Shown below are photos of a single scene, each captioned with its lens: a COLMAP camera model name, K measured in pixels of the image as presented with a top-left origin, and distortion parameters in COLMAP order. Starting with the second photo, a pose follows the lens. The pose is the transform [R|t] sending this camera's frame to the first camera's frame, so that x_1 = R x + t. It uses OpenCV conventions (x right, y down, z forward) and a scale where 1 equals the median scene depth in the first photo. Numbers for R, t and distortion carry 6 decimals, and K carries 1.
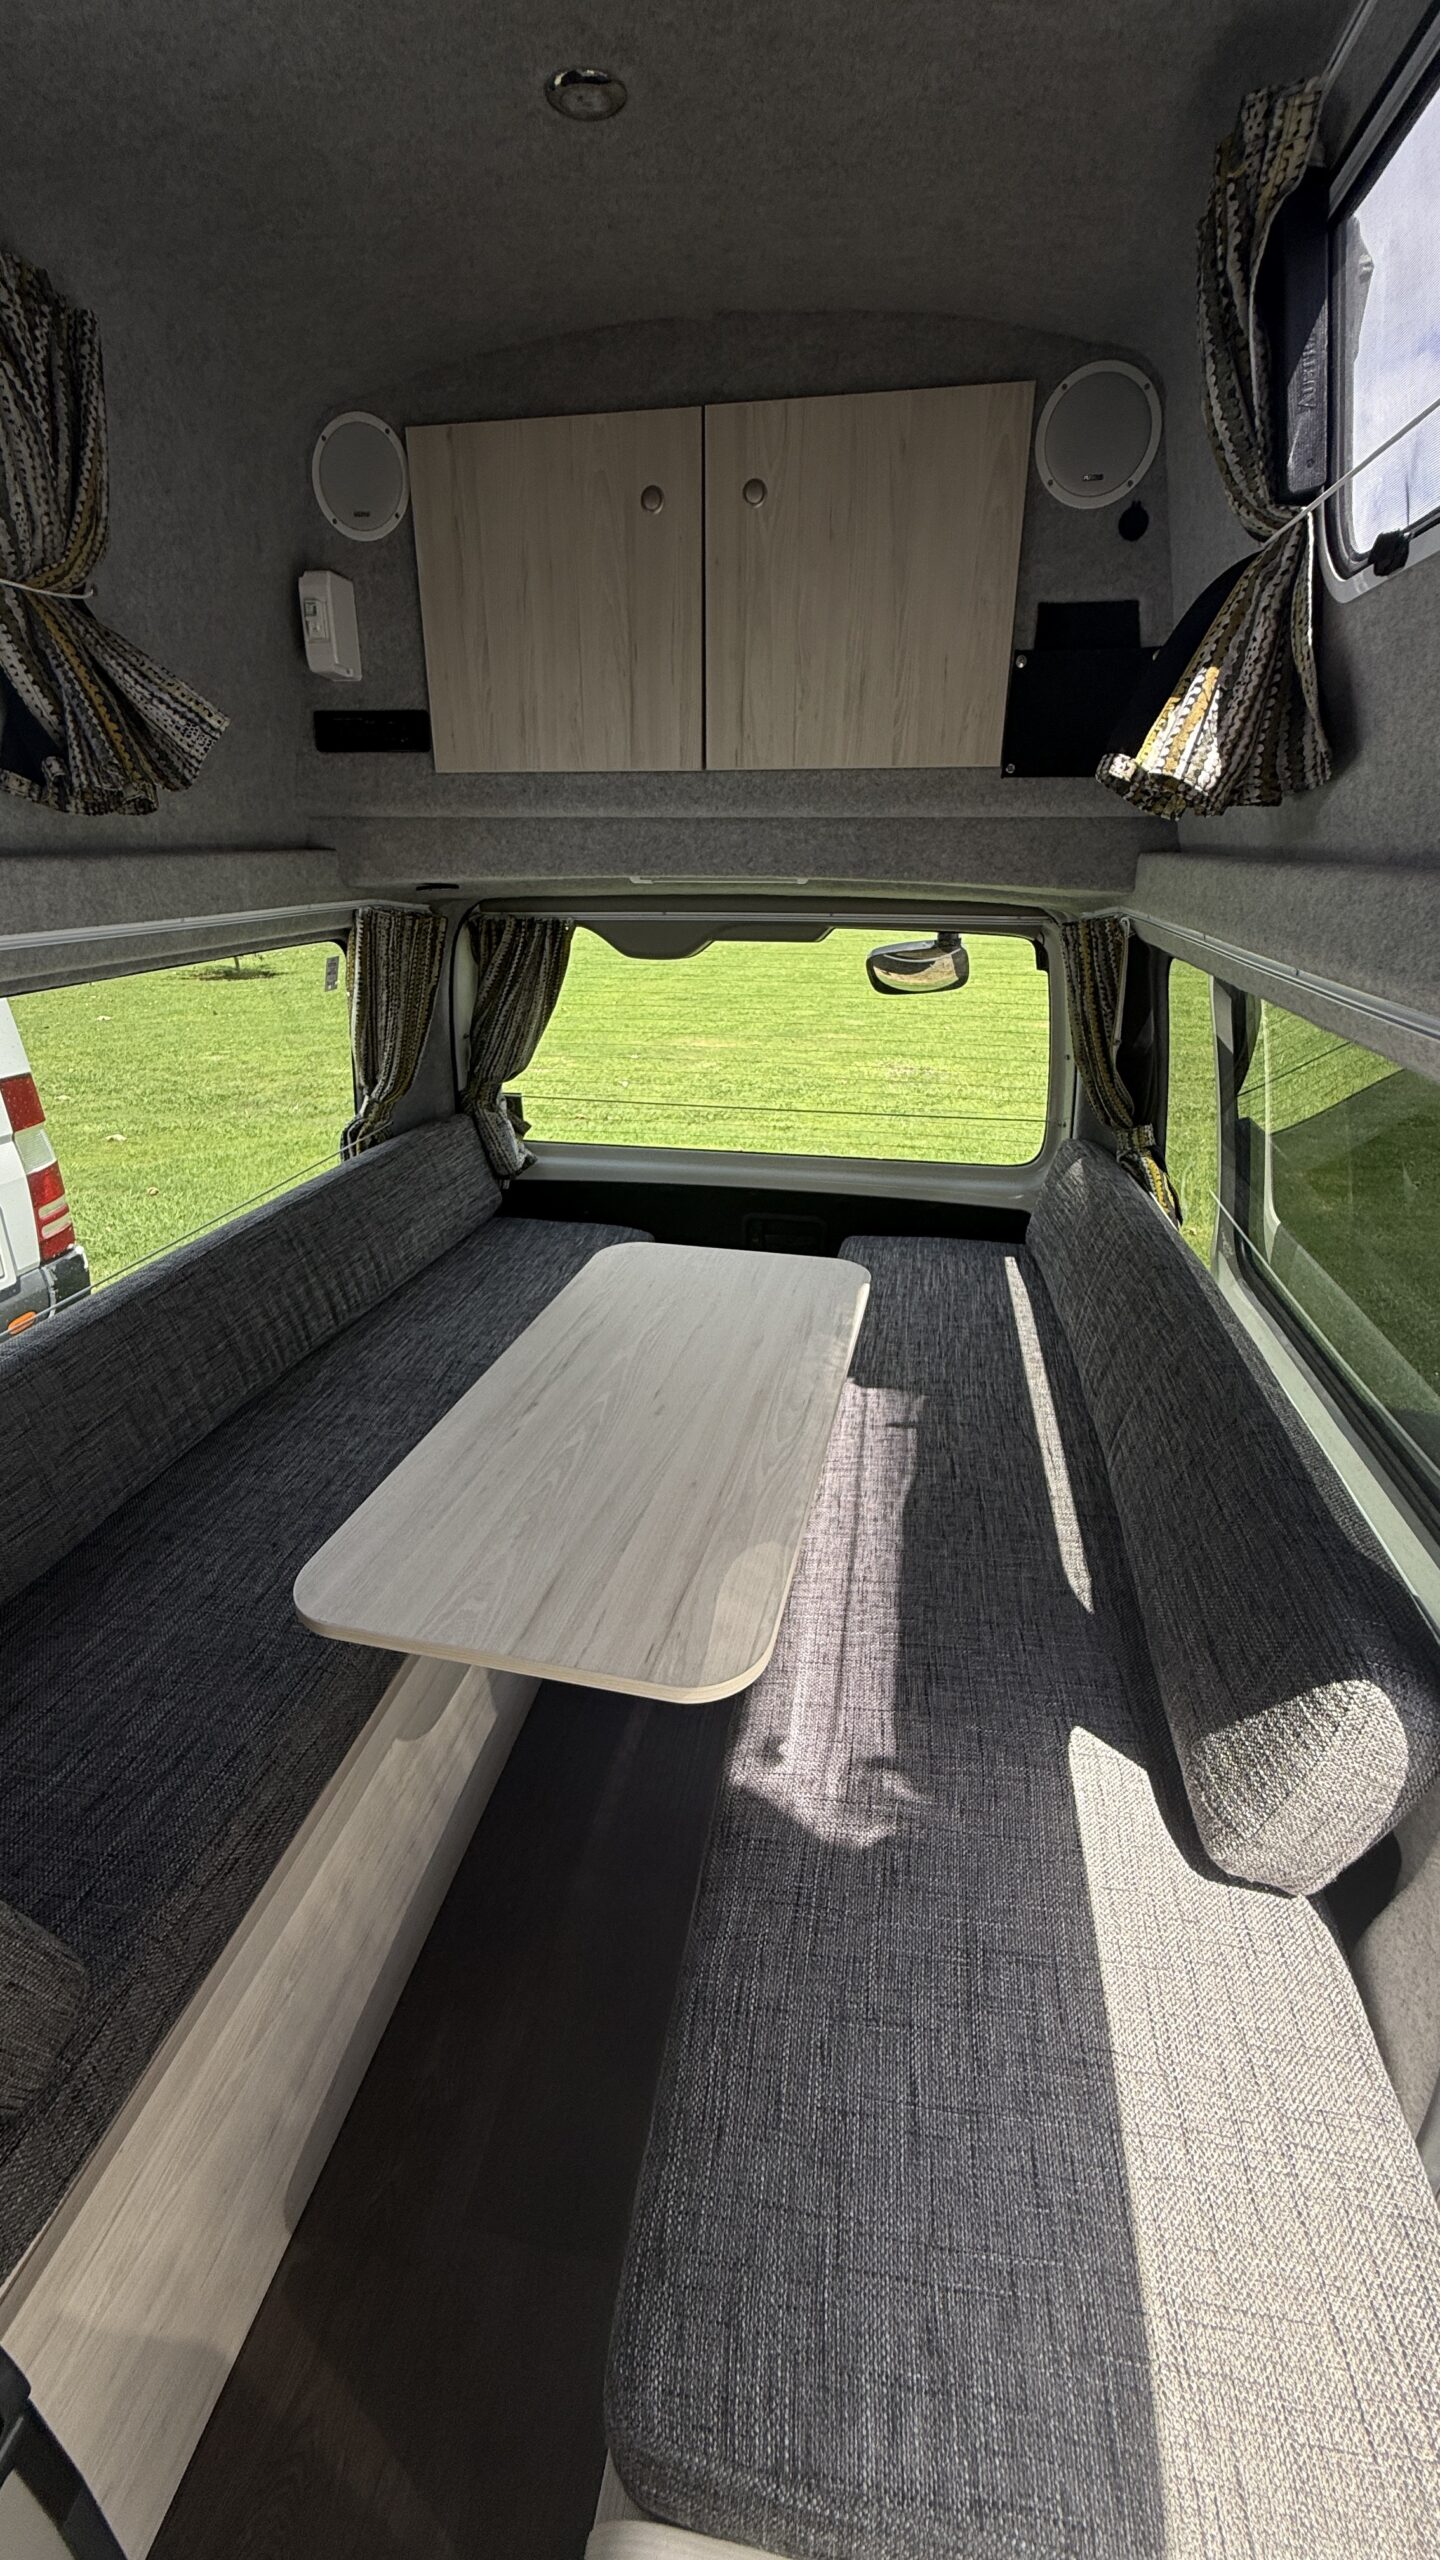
lens RADIAL K [[1025.5, 0, 717.4], [0, 1025.5, 1274.2], [0, 0, 1]] dist [-0.001689, -0.000011]
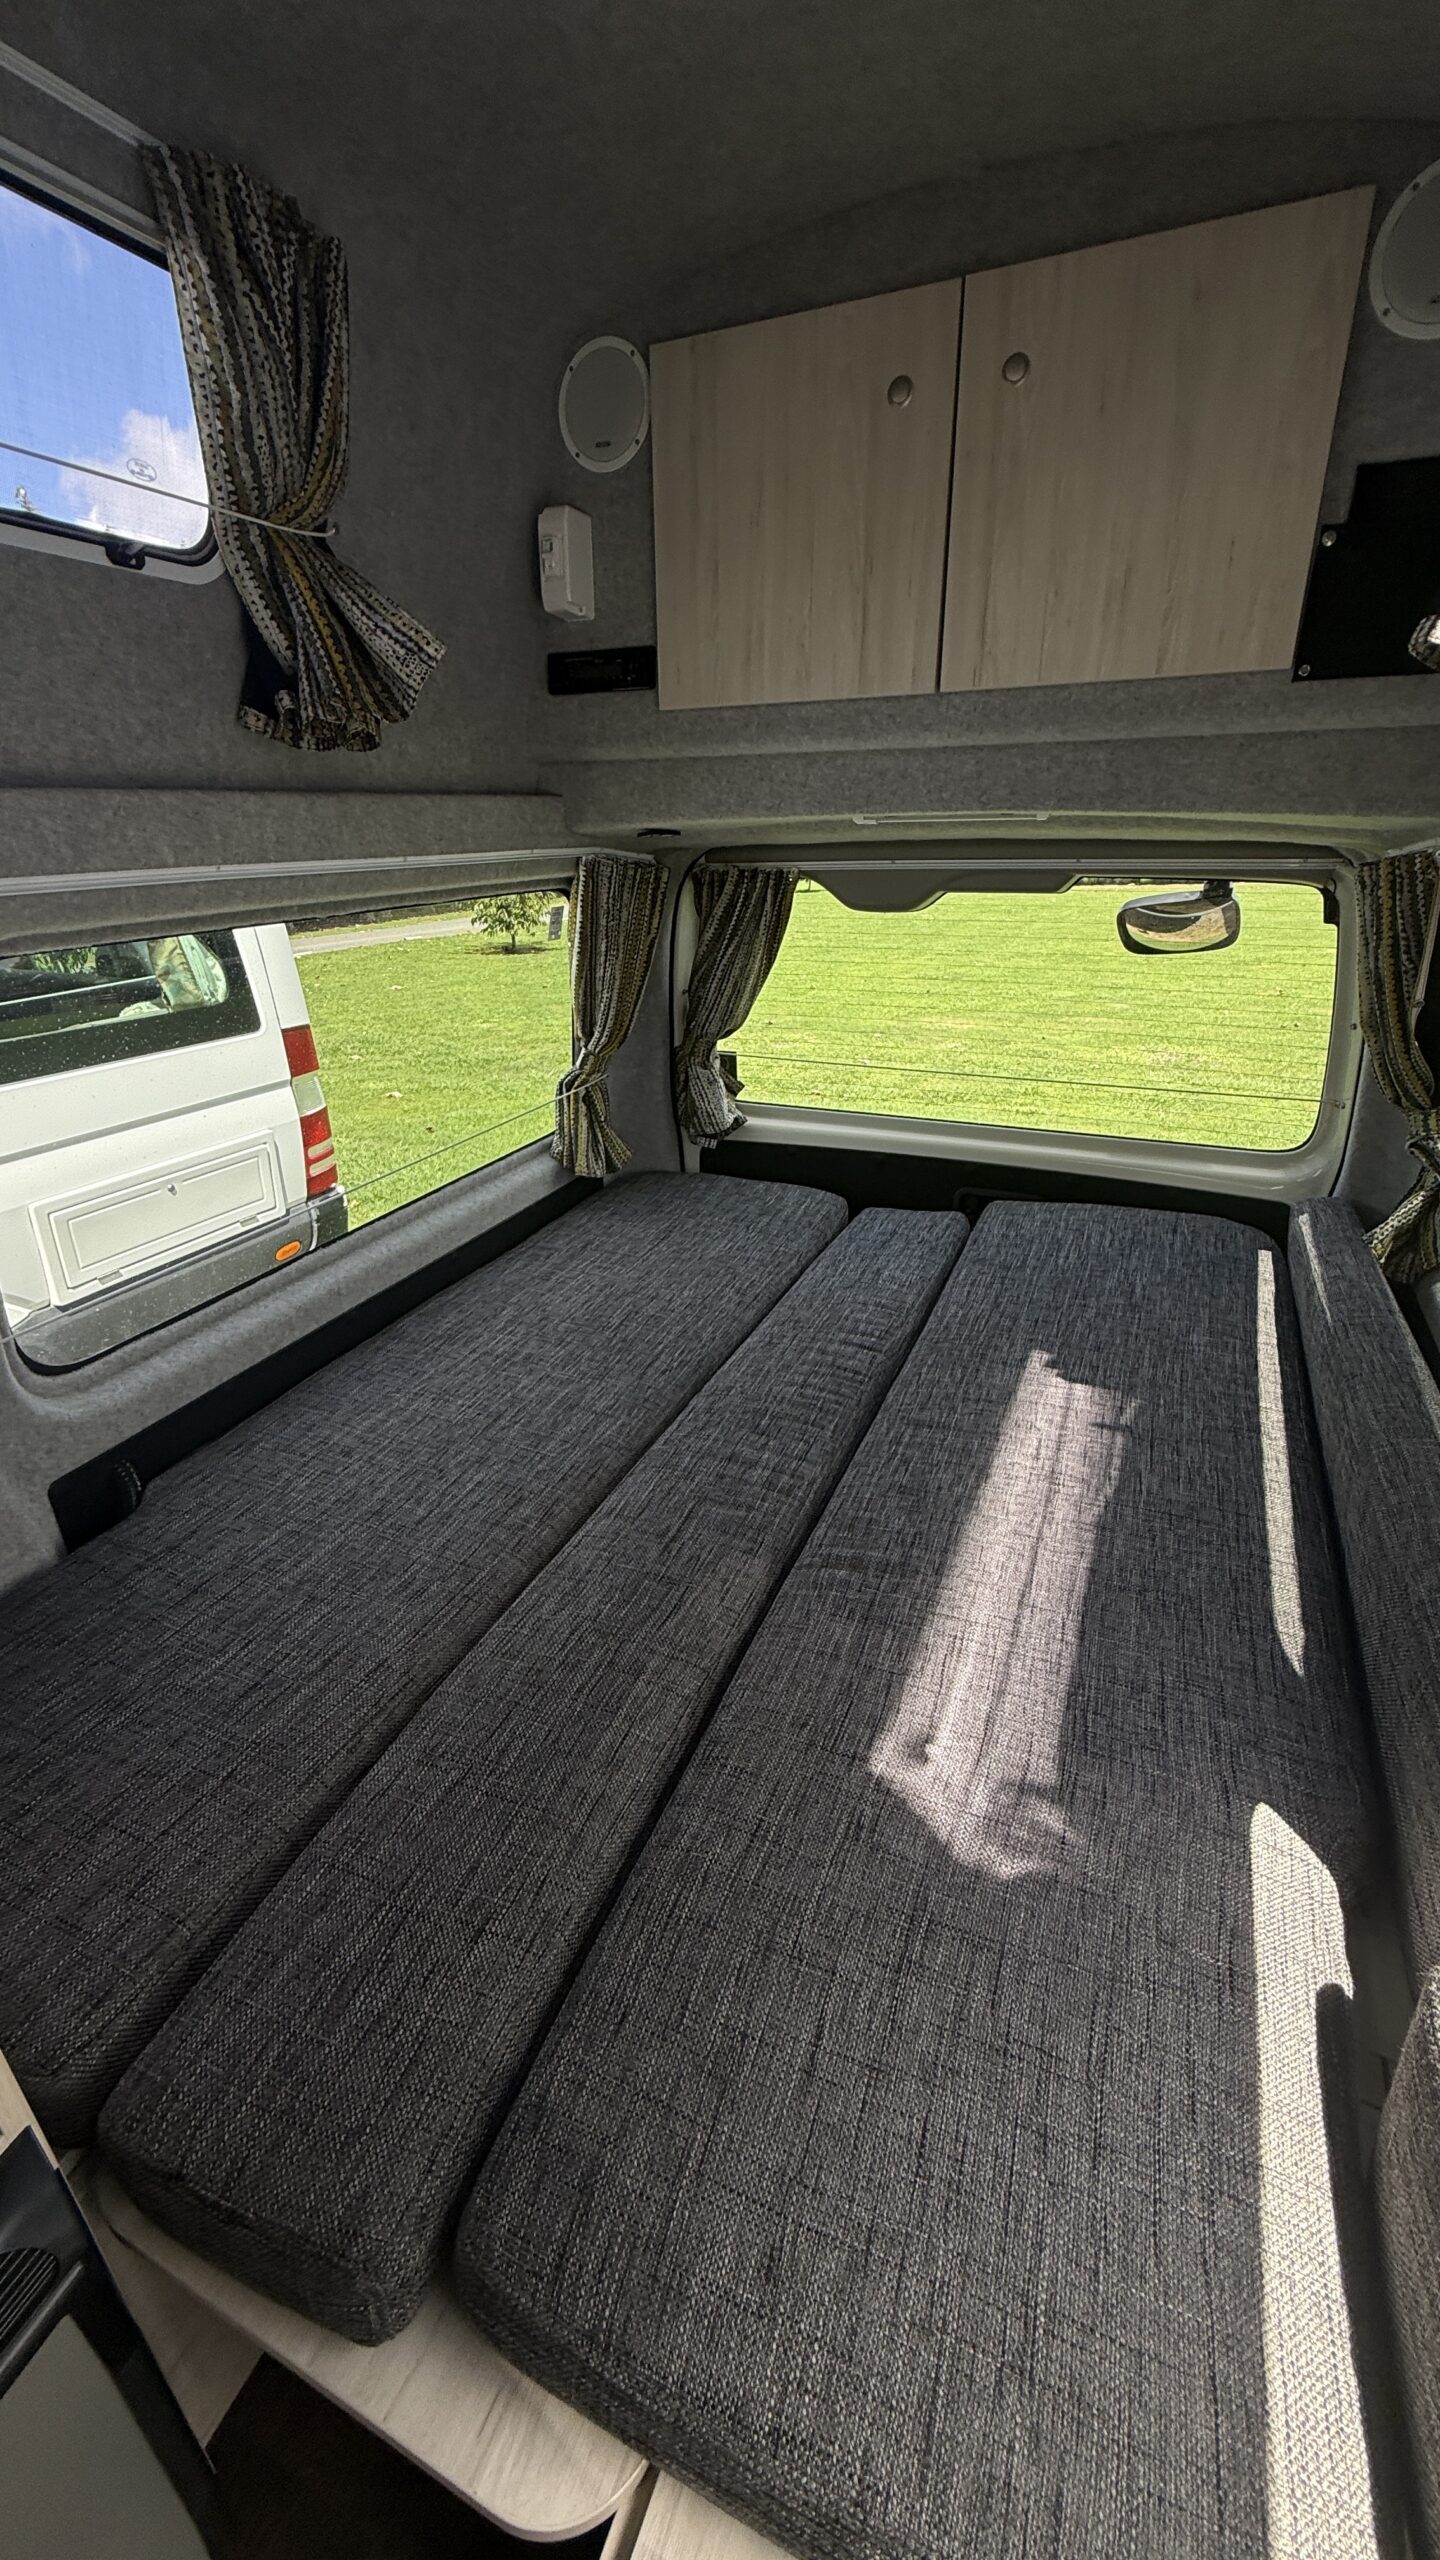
lens RADIAL K [[1019.1, 0, 718.1], [0, 1019.1, 1274.5], [0, 0, 1]] dist [-0.000039, -0.000594]
pose [[0.971813, 0.079242, -0.222037, 0.039379], [-0.075184, 0.996813, 0.026682, 0.017709], [0.223443, -0.009236, 0.974673, 0.062094]]
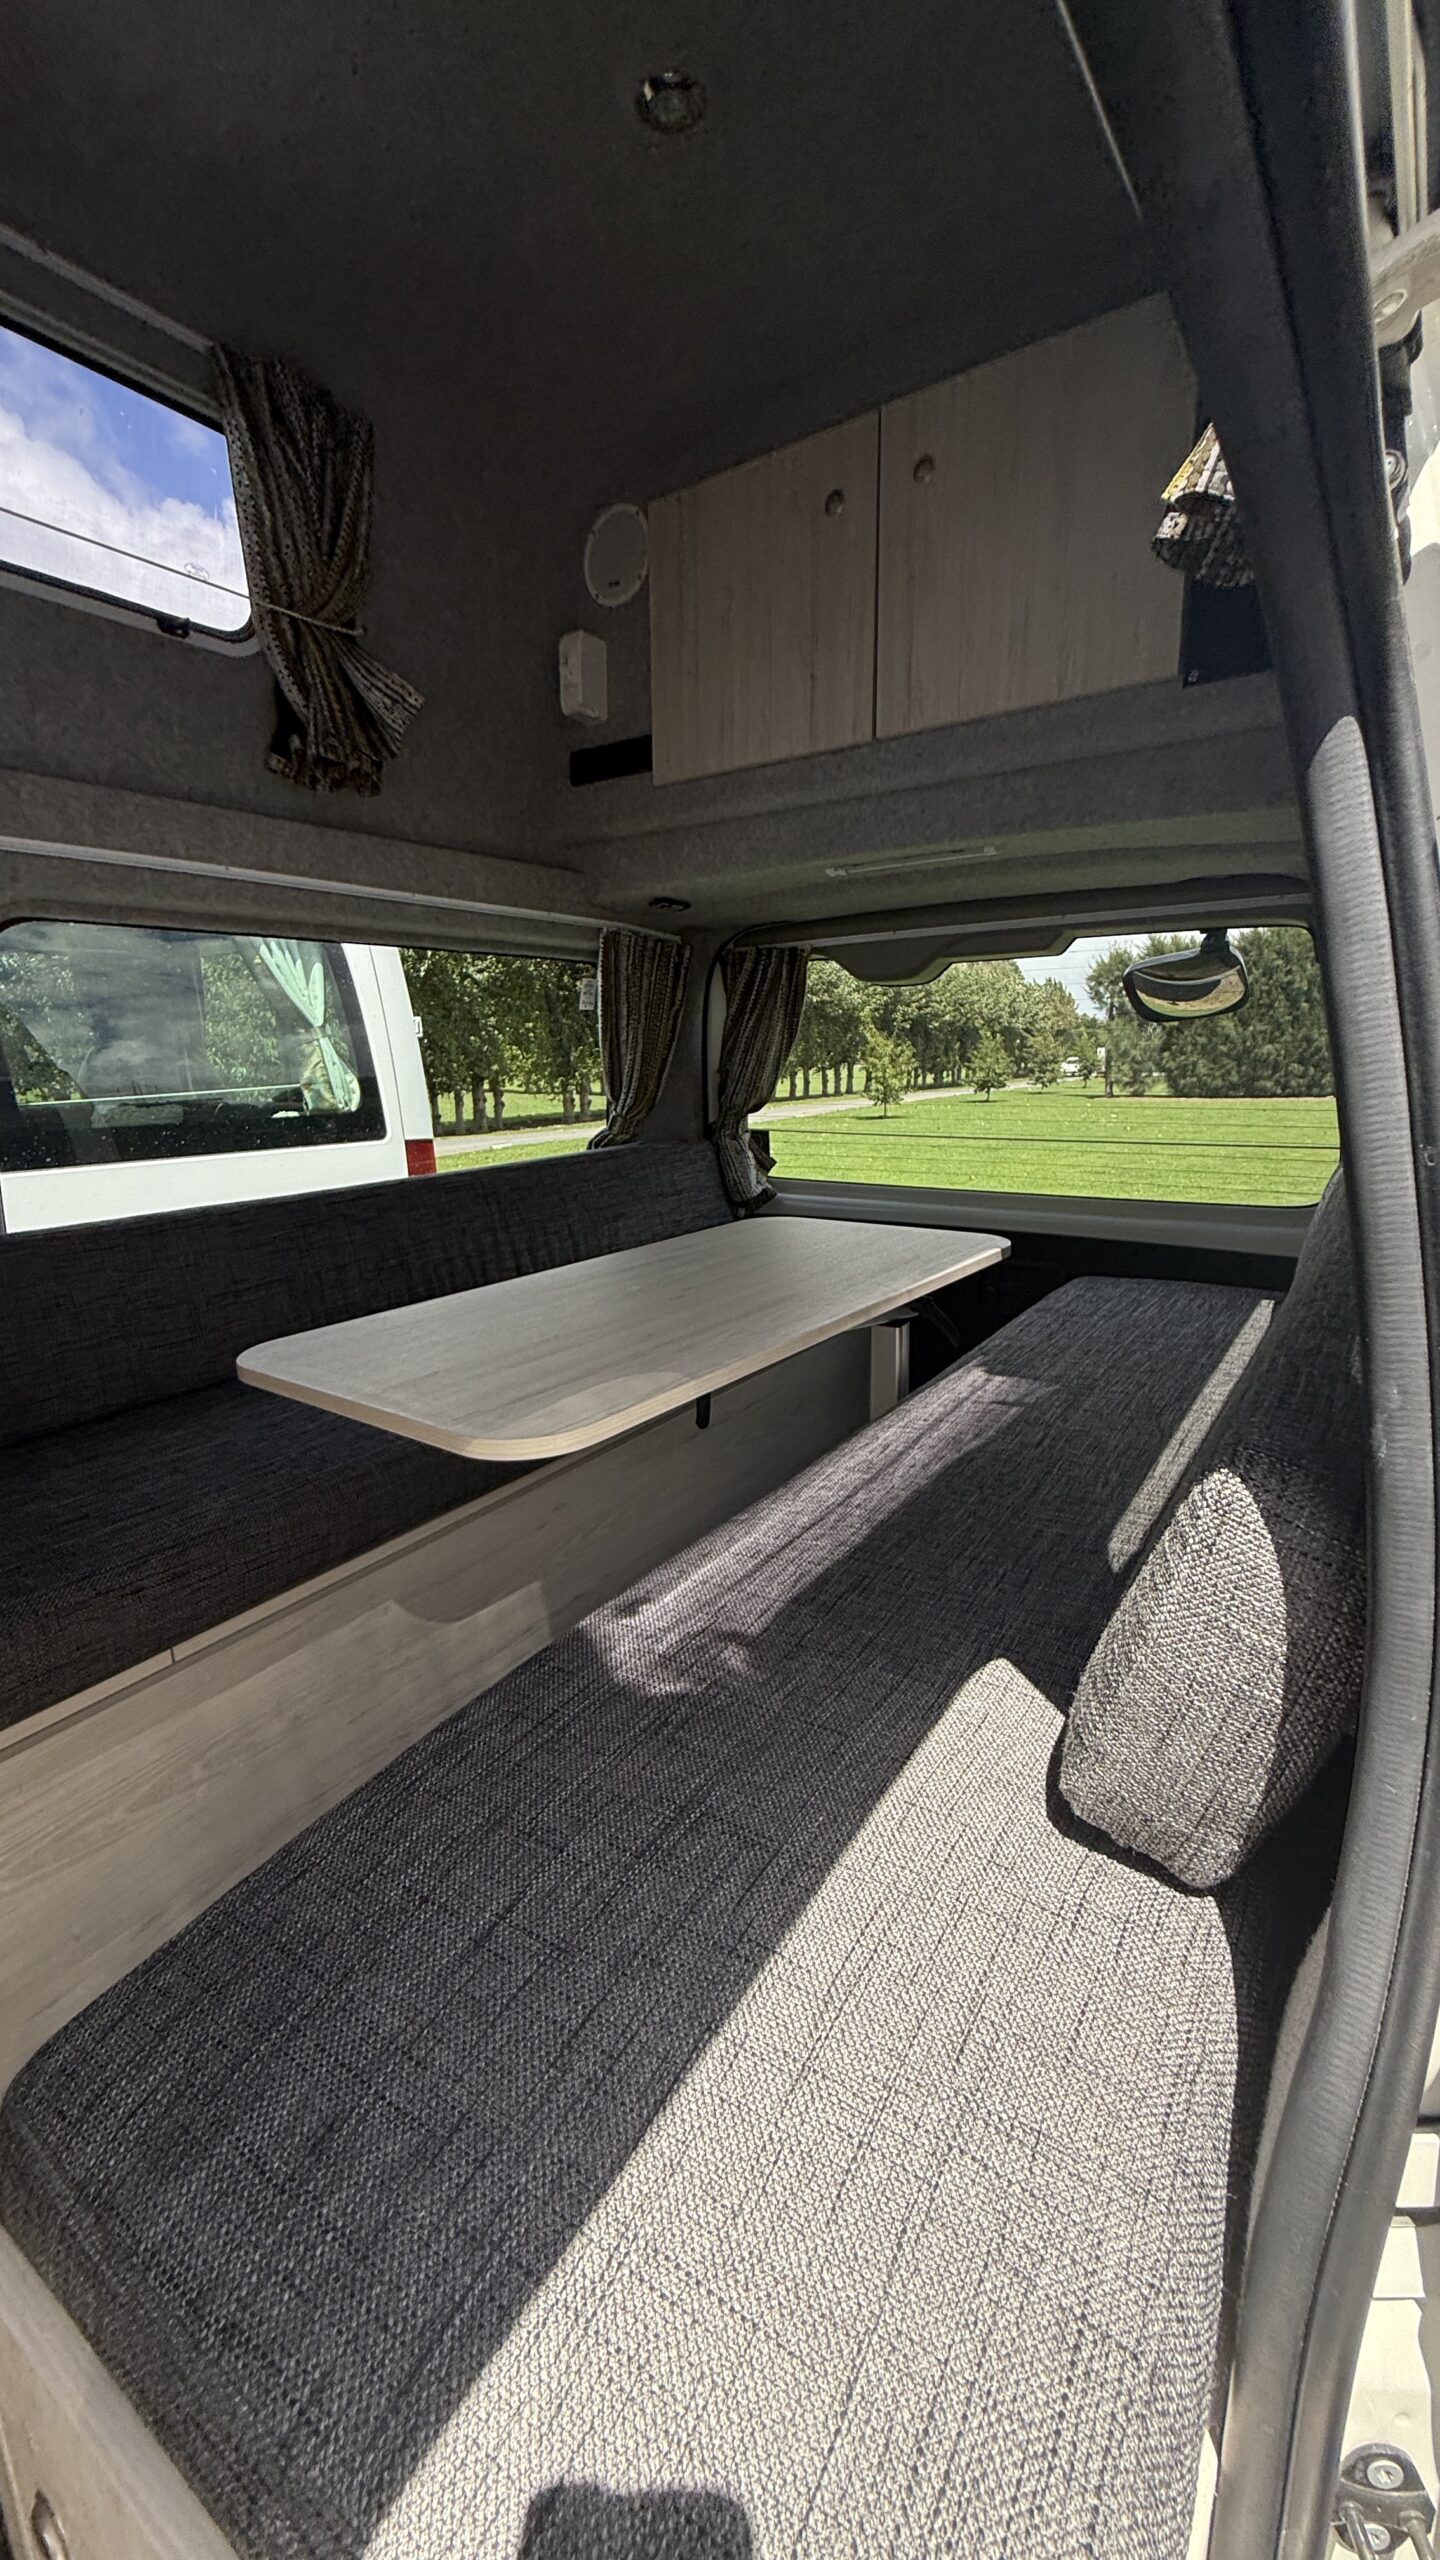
lens RADIAL K [[1020.3, 0, 720.0], [0, 1020.3, 1280.0], [0, 0, 1]] dist [-0.002977, -0.000084]
pose [[0.912345, 0.068120, -0.403717, 0.287921], [-0.139919, 0.978569, -0.151082, 0.204104], [0.384773, 0.194327, 0.902323, 0.132960]]
